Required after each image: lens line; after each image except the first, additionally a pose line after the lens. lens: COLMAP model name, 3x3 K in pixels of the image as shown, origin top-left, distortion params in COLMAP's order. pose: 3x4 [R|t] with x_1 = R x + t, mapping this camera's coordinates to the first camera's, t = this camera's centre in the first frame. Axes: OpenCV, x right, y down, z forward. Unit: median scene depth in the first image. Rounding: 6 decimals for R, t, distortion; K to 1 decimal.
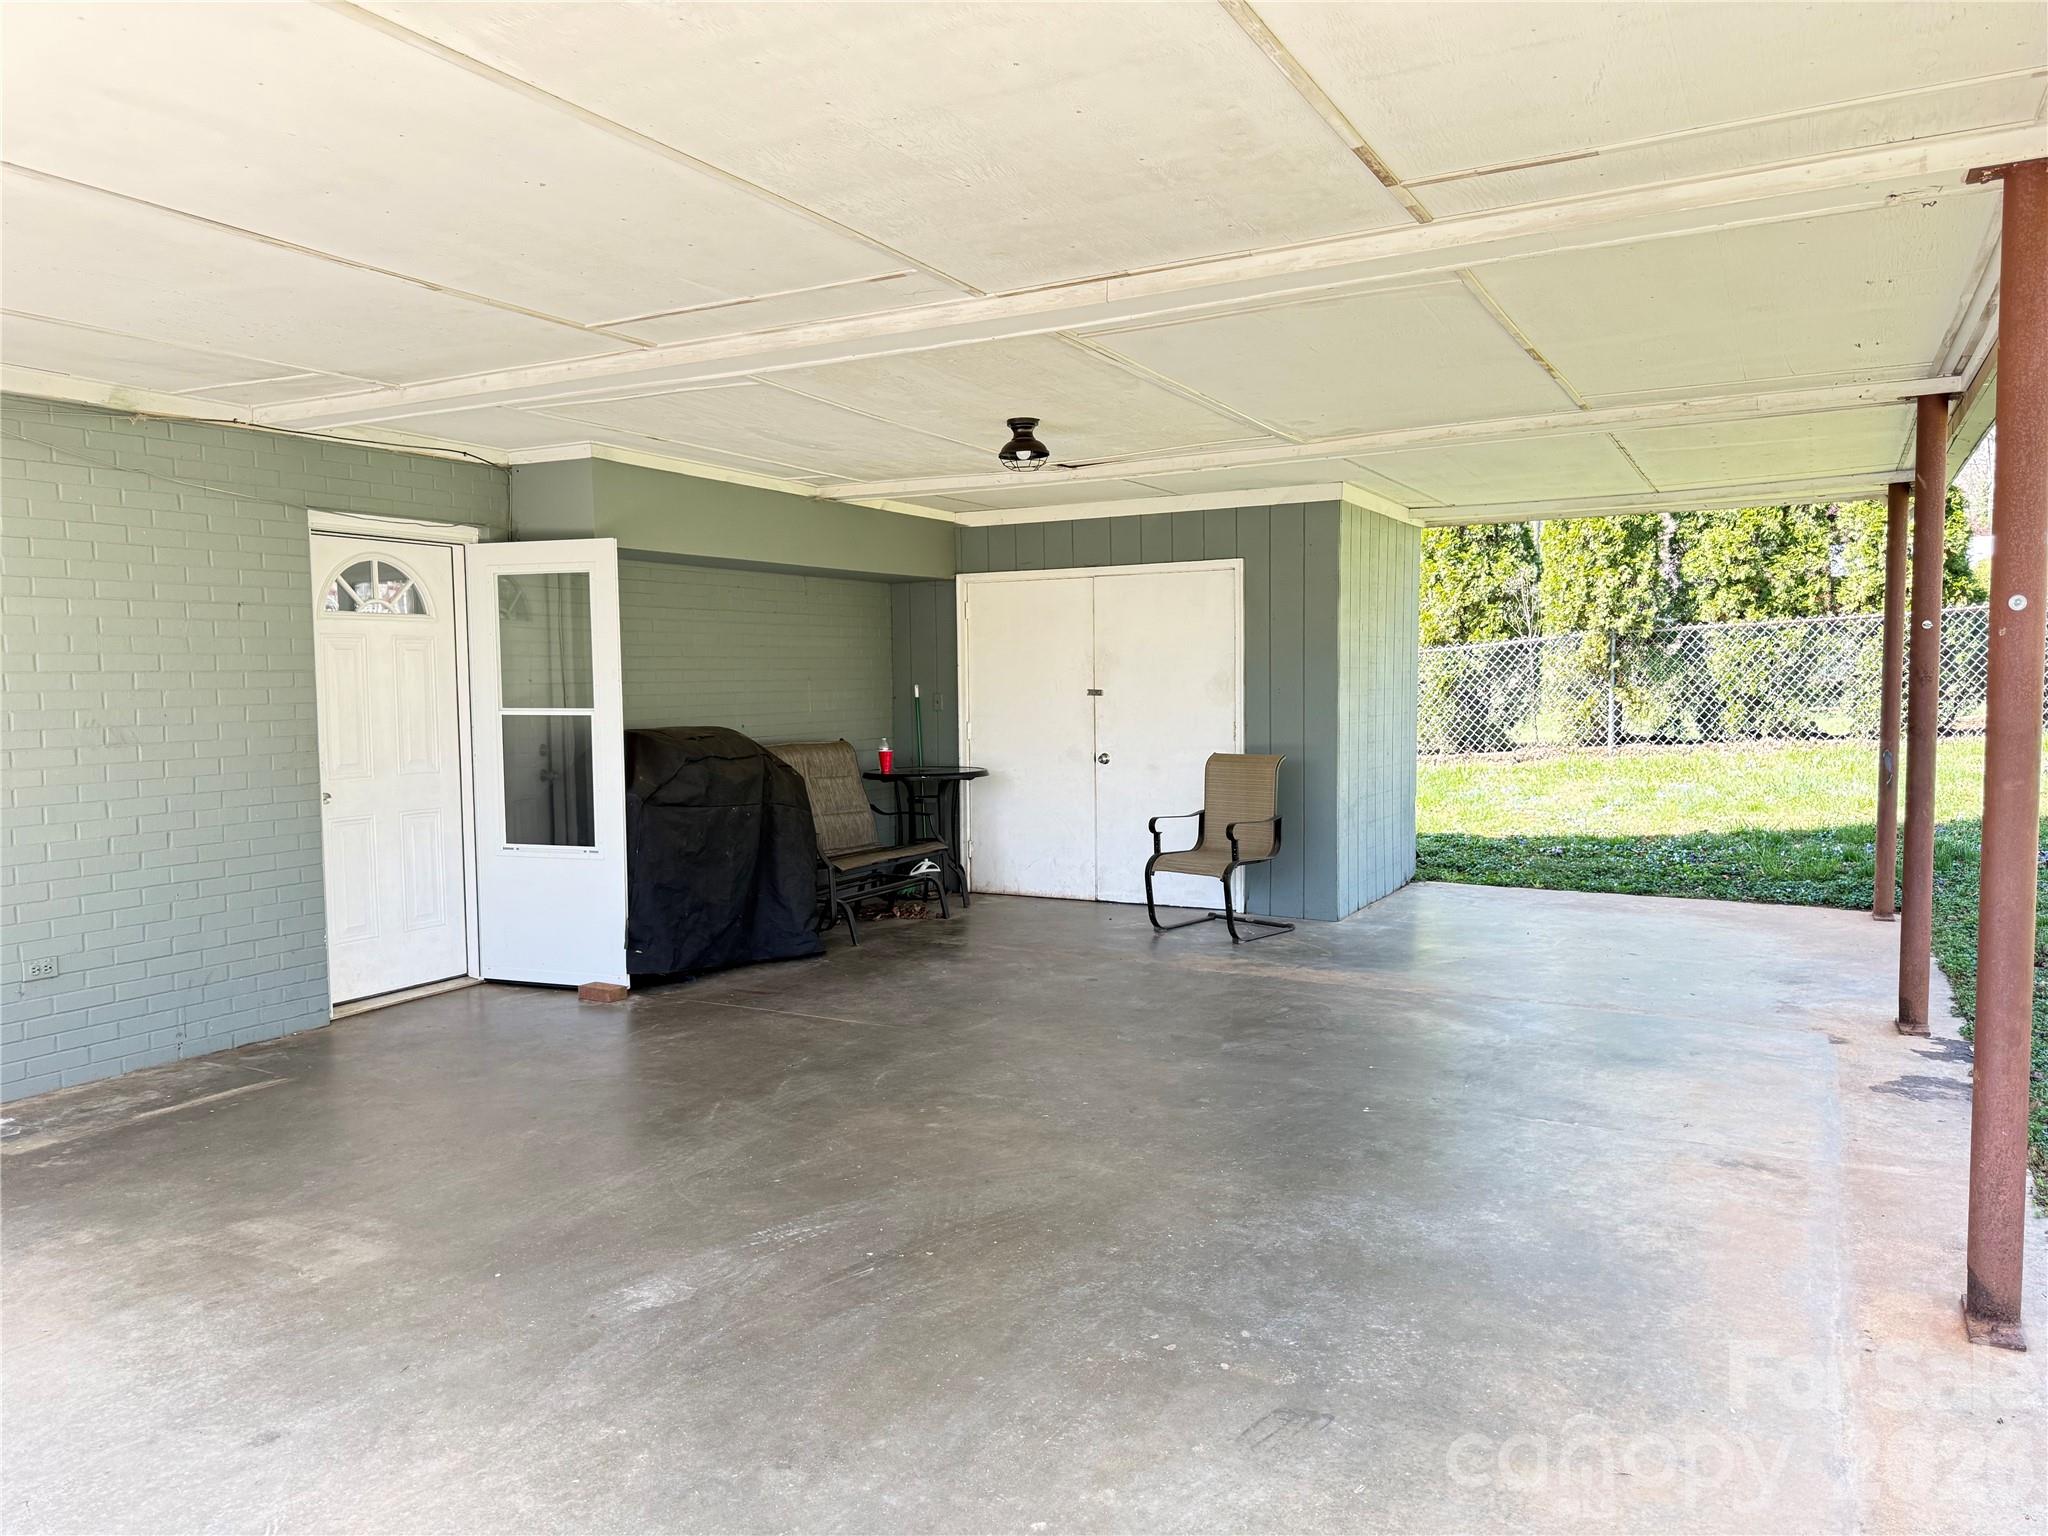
lens RADIAL K [[1437.8, 0, 1019.6], [0, 1437.8, 769.3], [0, 0, 1]] dist [0.108357, -0.167923]
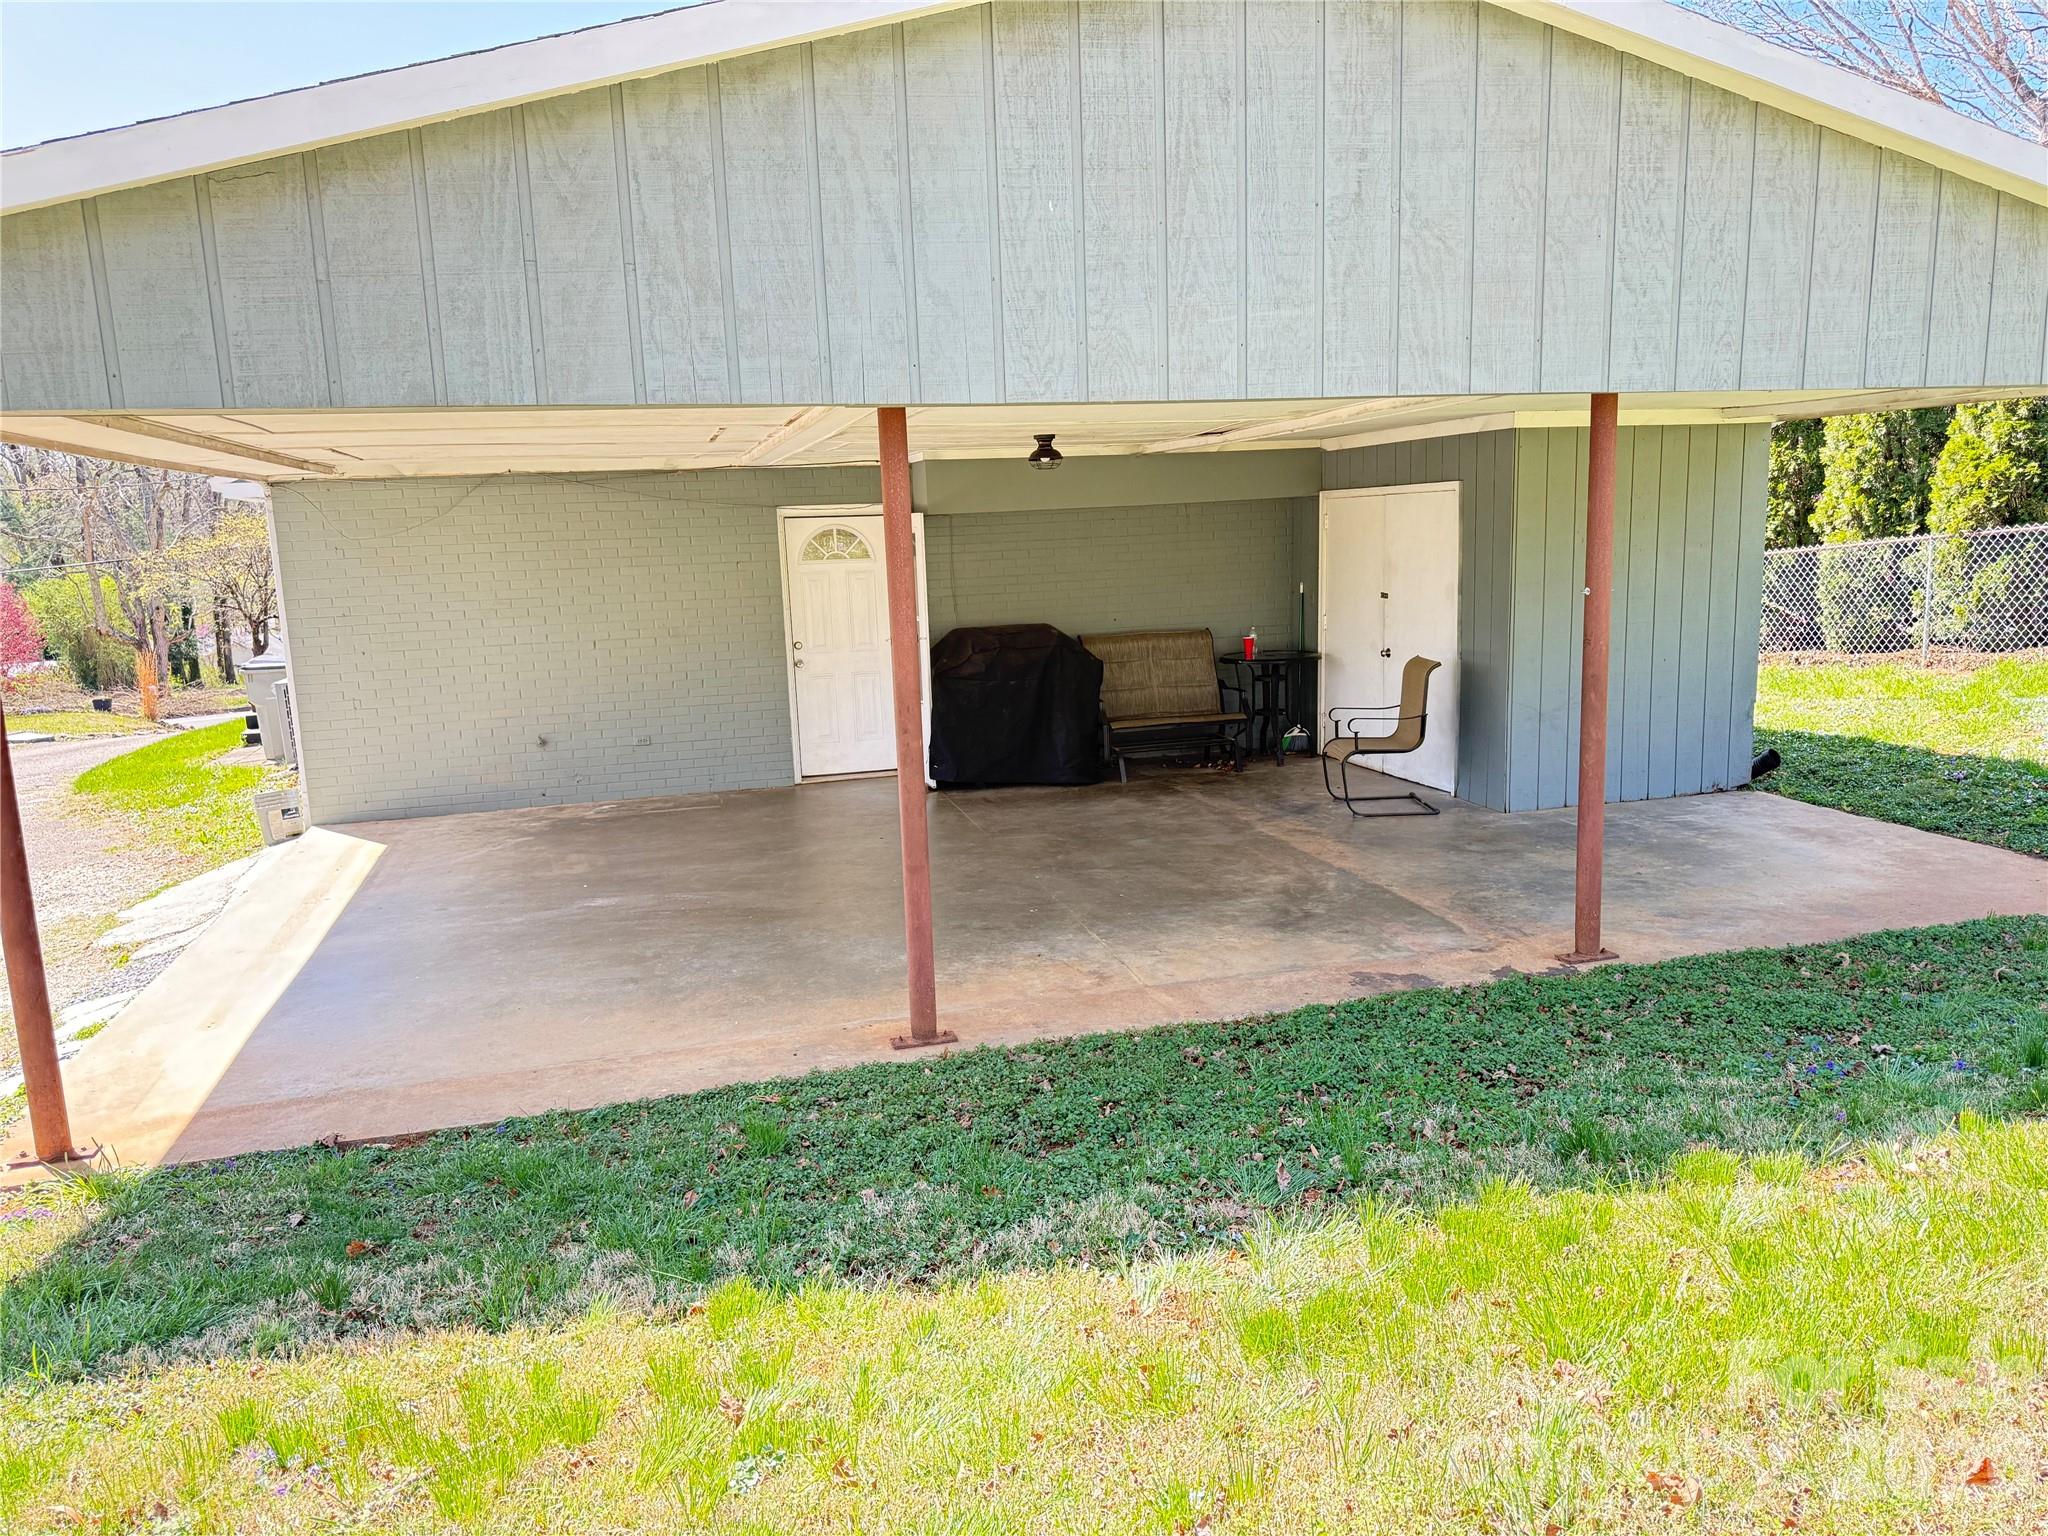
lens RADIAL K [[1437.8, 0, 1019.6], [0, 1437.8, 769.3], [0, 0, 1]] dist [0.108357, -0.167923]
pose [[0.682706, 0.109377, -0.722461, 0.994872], [-0.016145, 0.990750, 0.134738, -0.093615], [0.730515, -0.080322, 0.678156, -0.037943]]
